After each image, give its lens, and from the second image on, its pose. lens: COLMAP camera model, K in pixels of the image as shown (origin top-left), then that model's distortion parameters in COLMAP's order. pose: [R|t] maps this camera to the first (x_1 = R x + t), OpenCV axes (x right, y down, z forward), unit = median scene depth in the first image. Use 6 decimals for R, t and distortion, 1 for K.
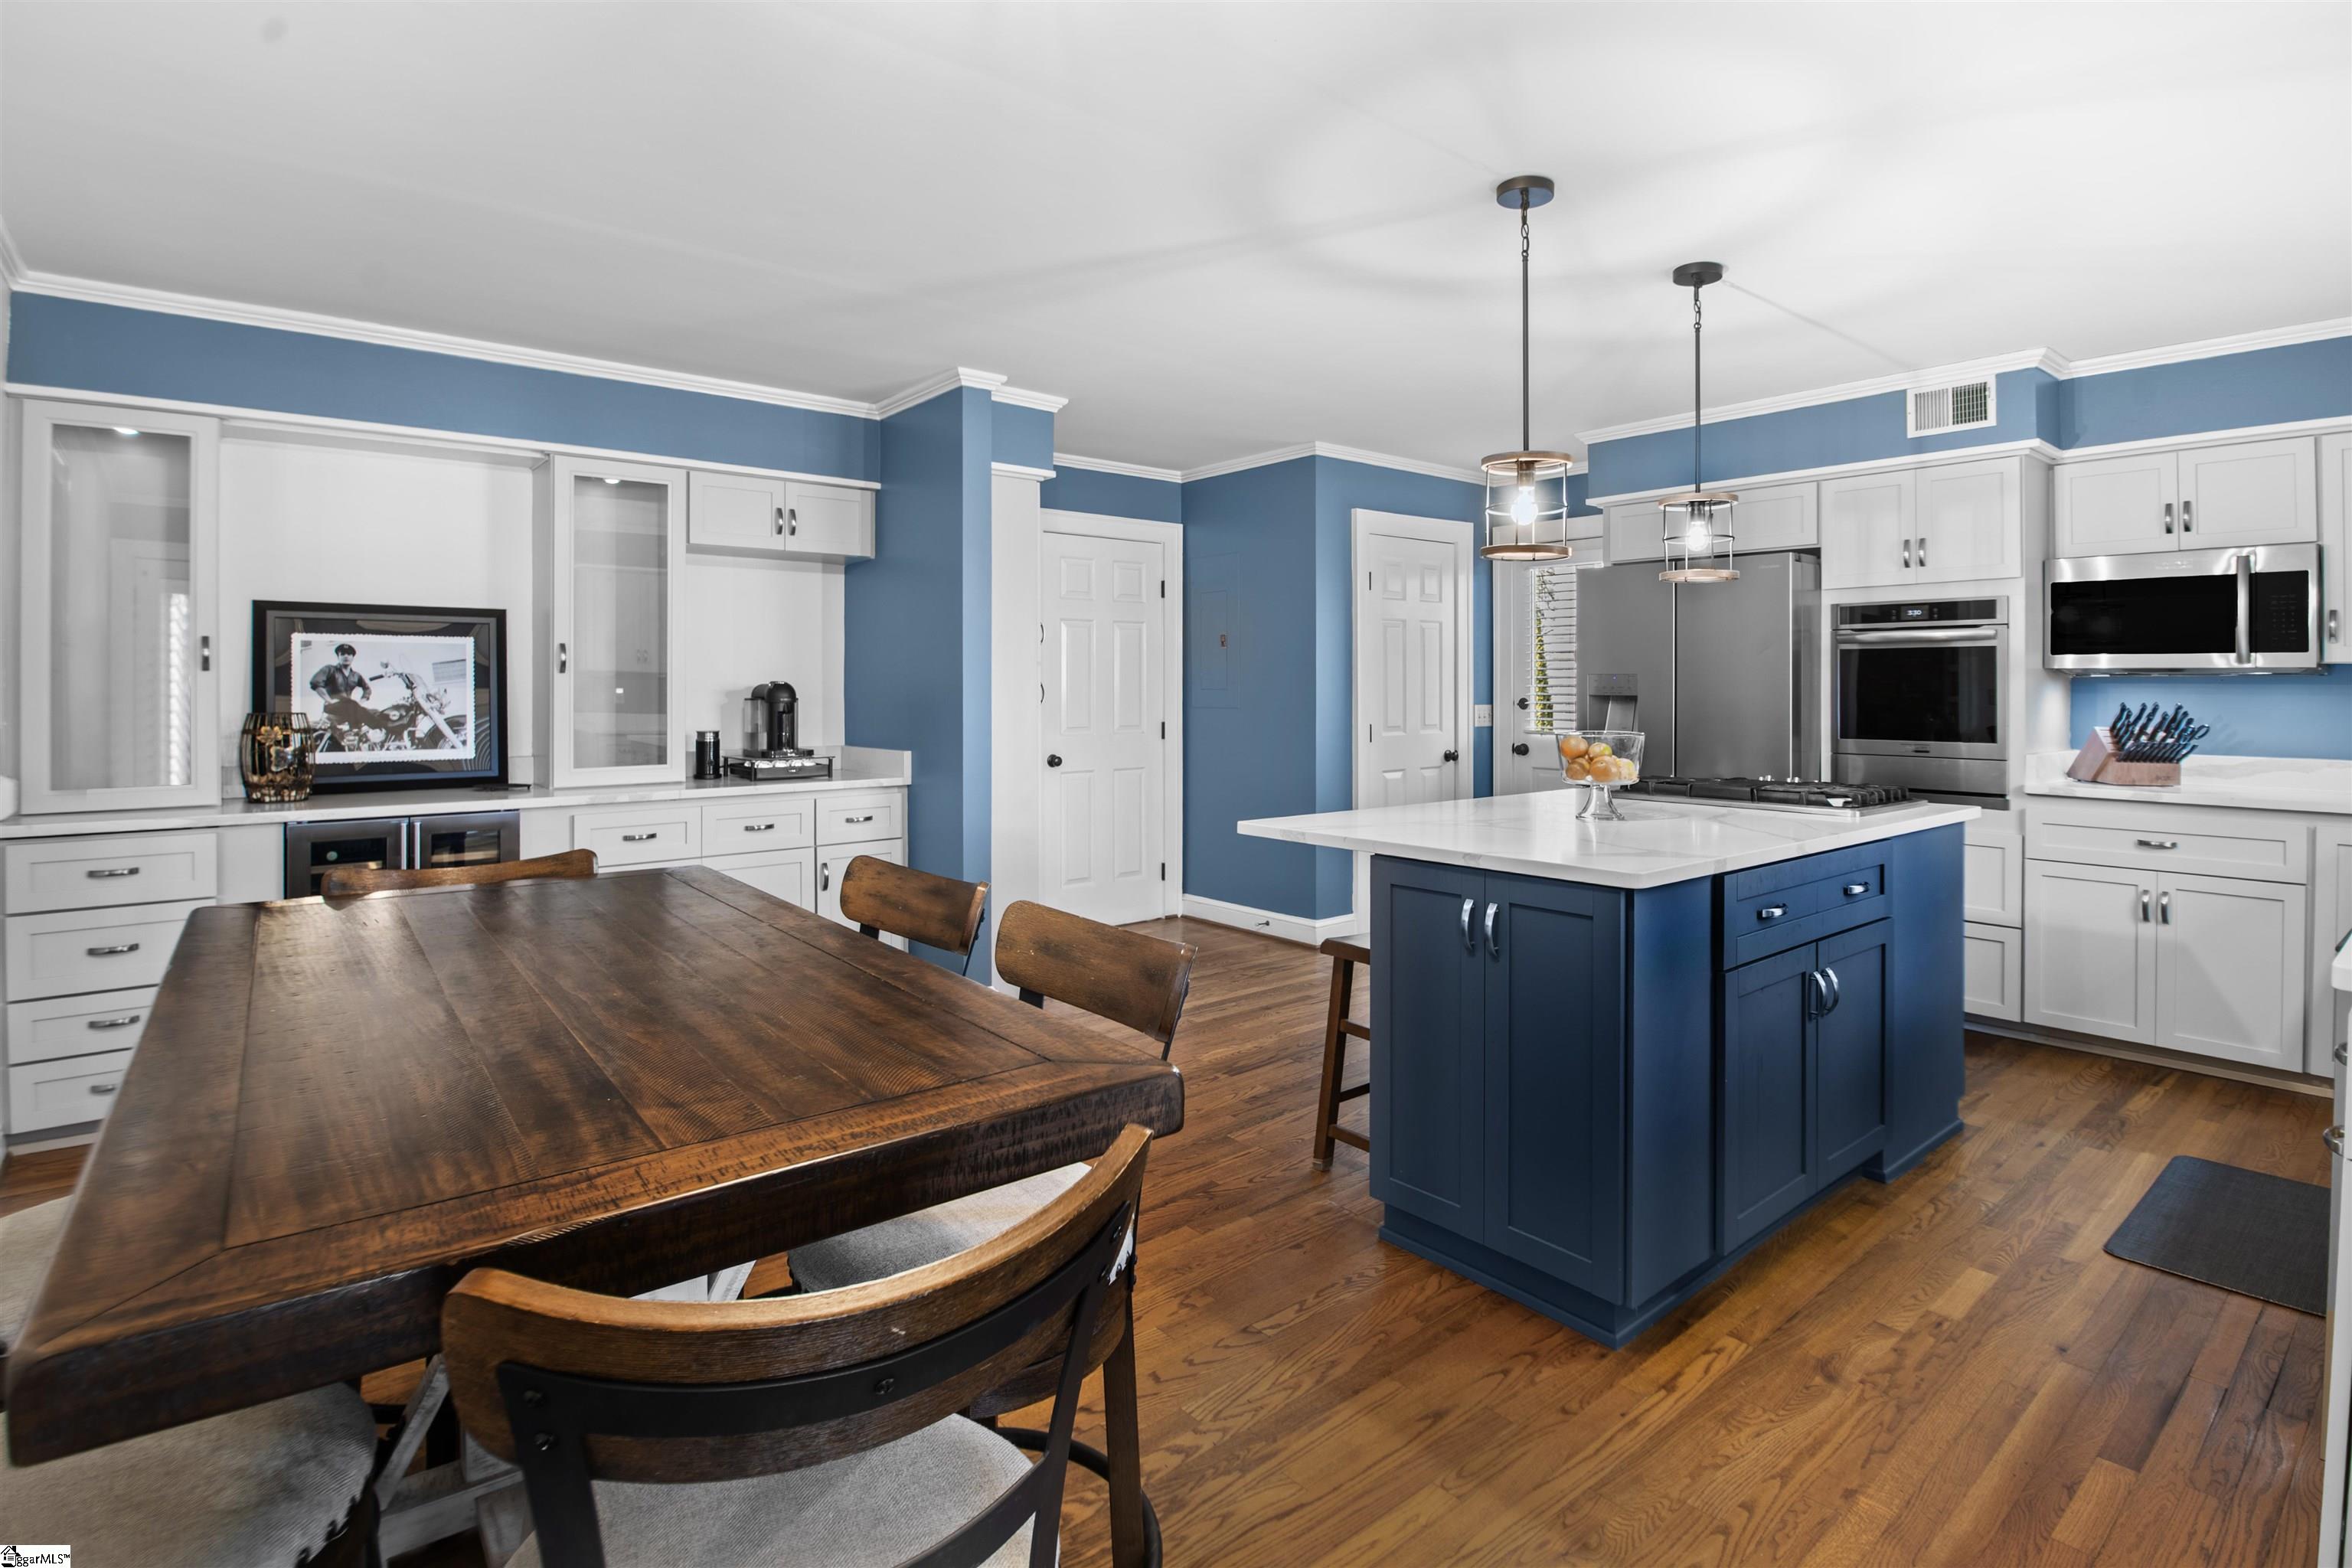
lens RADIAL K [[1157.4, 0, 1171.5], [0, 1157.4, 686.3], [0, 0, 1]] dist [-0.000286, -0.000158]
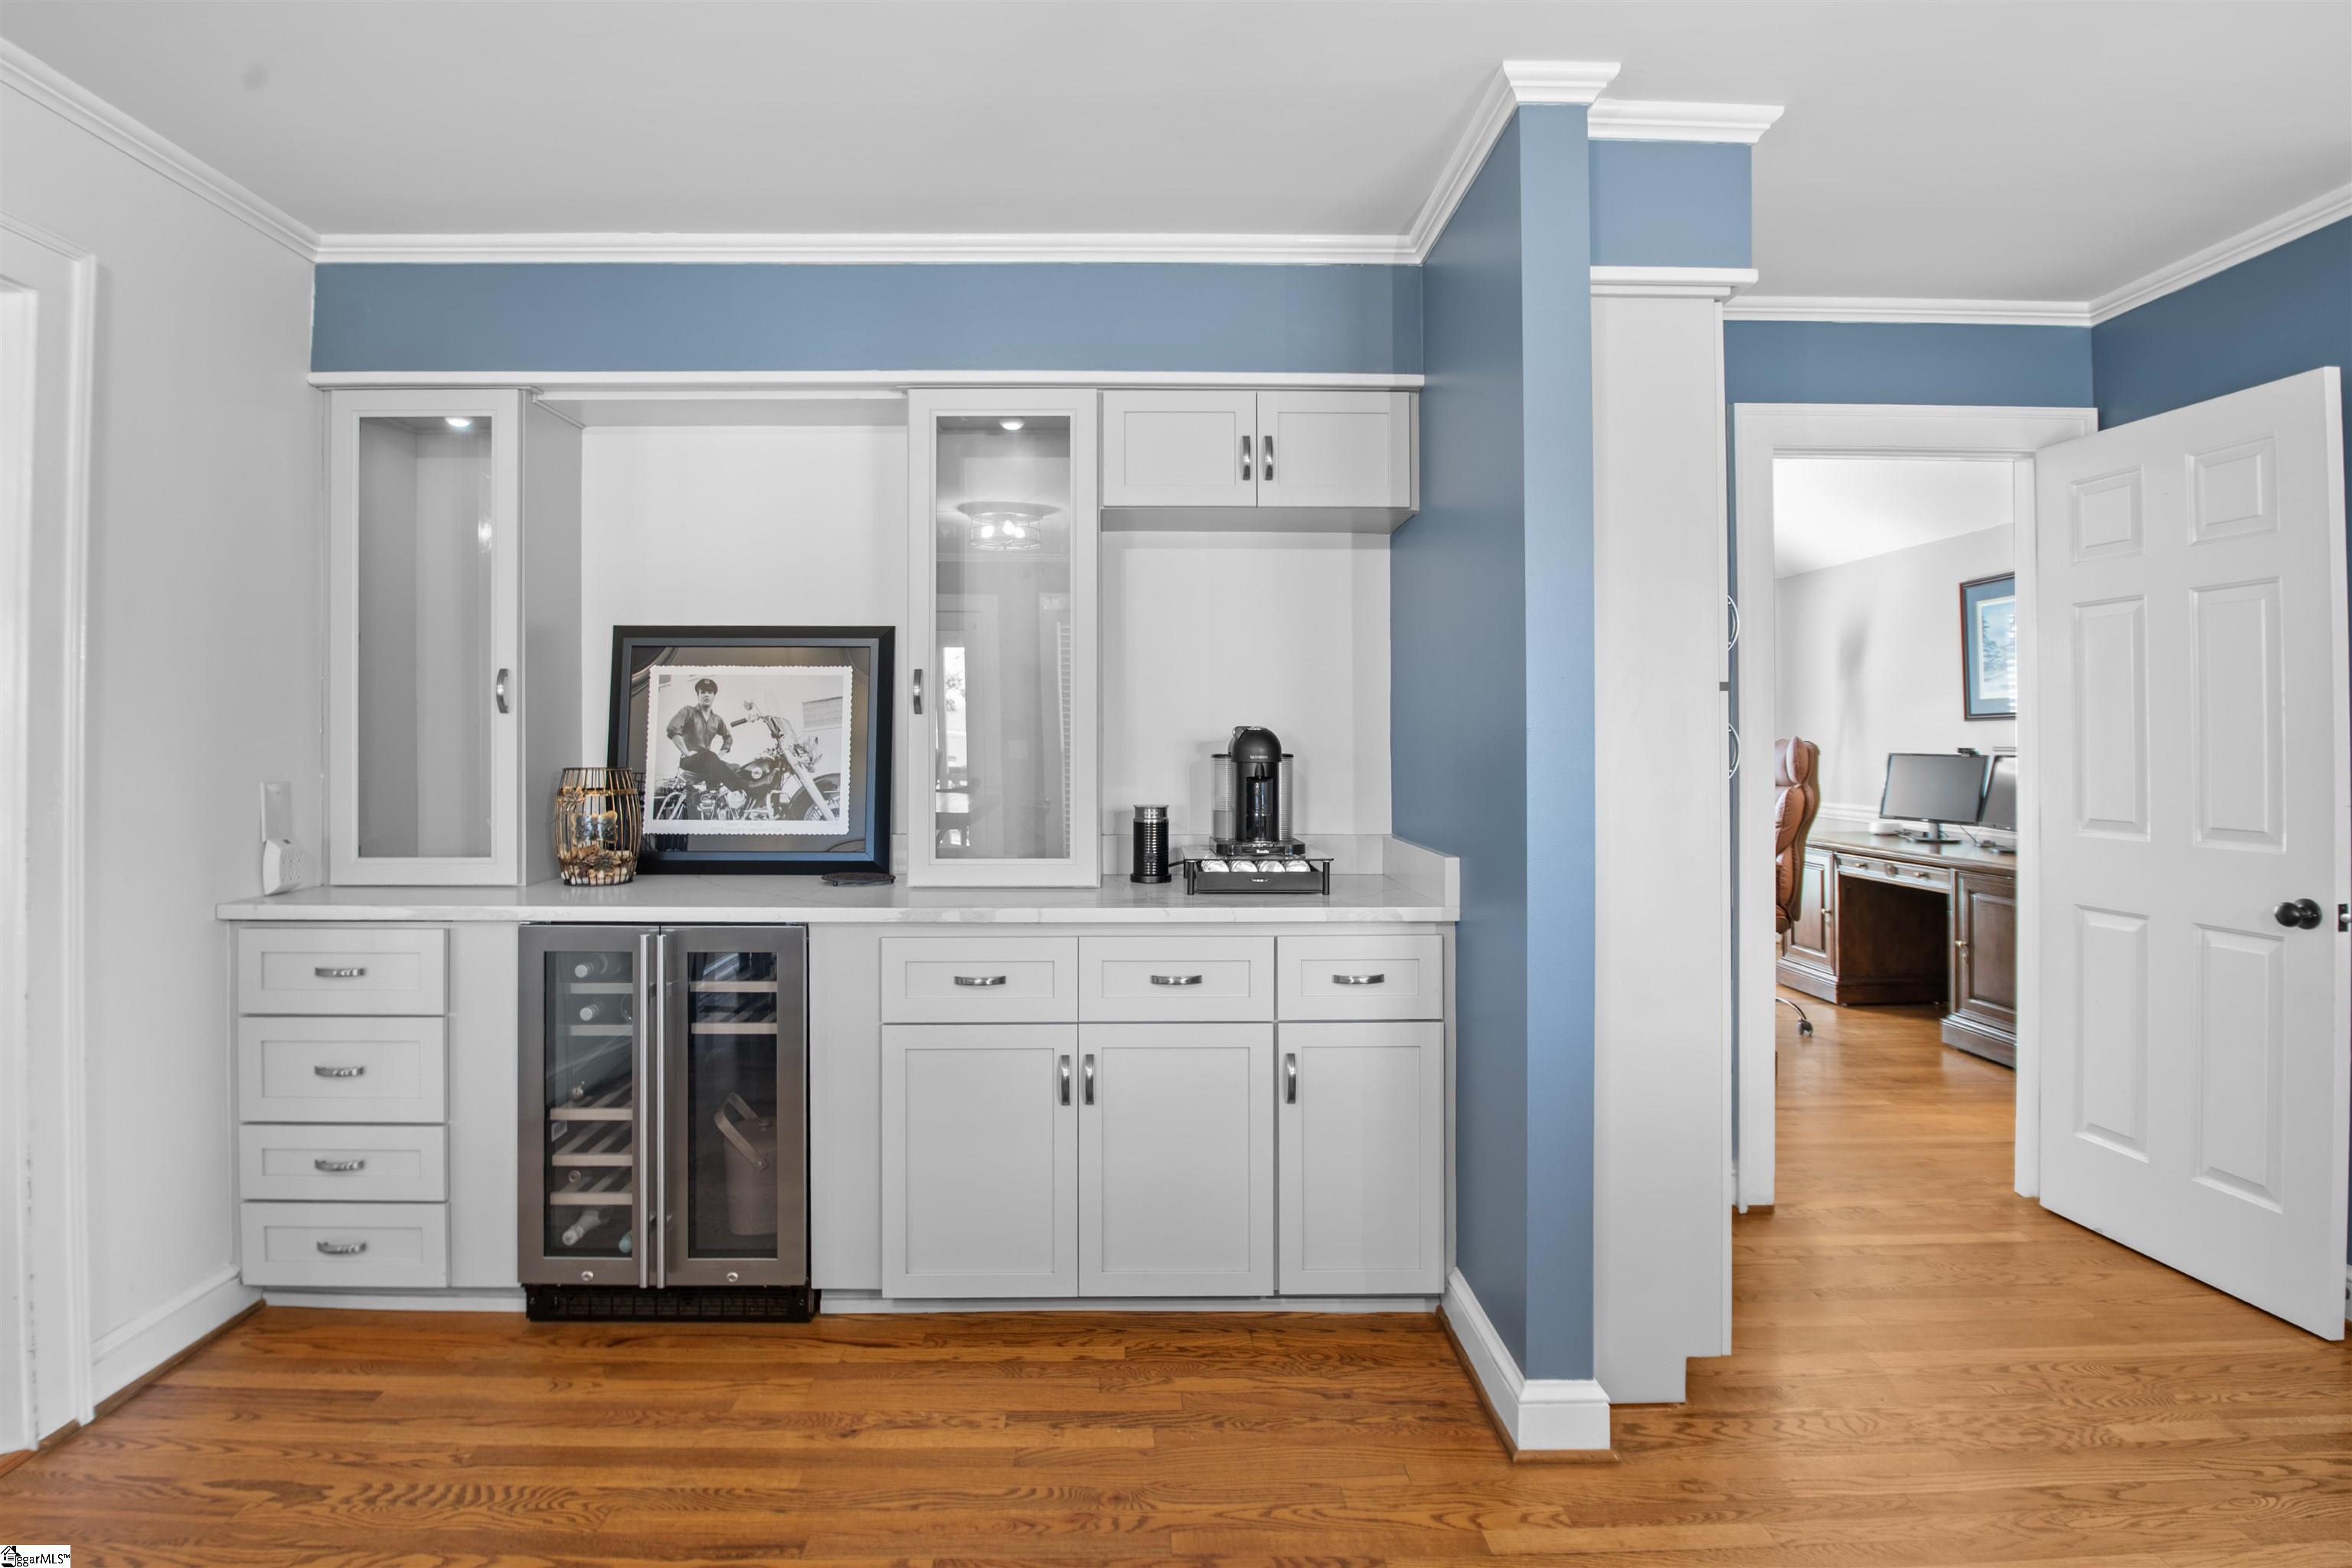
lens RADIAL K [[1161.5, 0, 1163.7], [0, 1161.5, 720.5], [0, 0, 1]] dist [-0.024225, 0.000147]
pose [[0.781497, -0.006329, -0.623876, 0.000016], [-0.001752, 0.999922, -0.012338, 0.000078], [0.623906, 0.010735, 0.781426, 0.566314]]
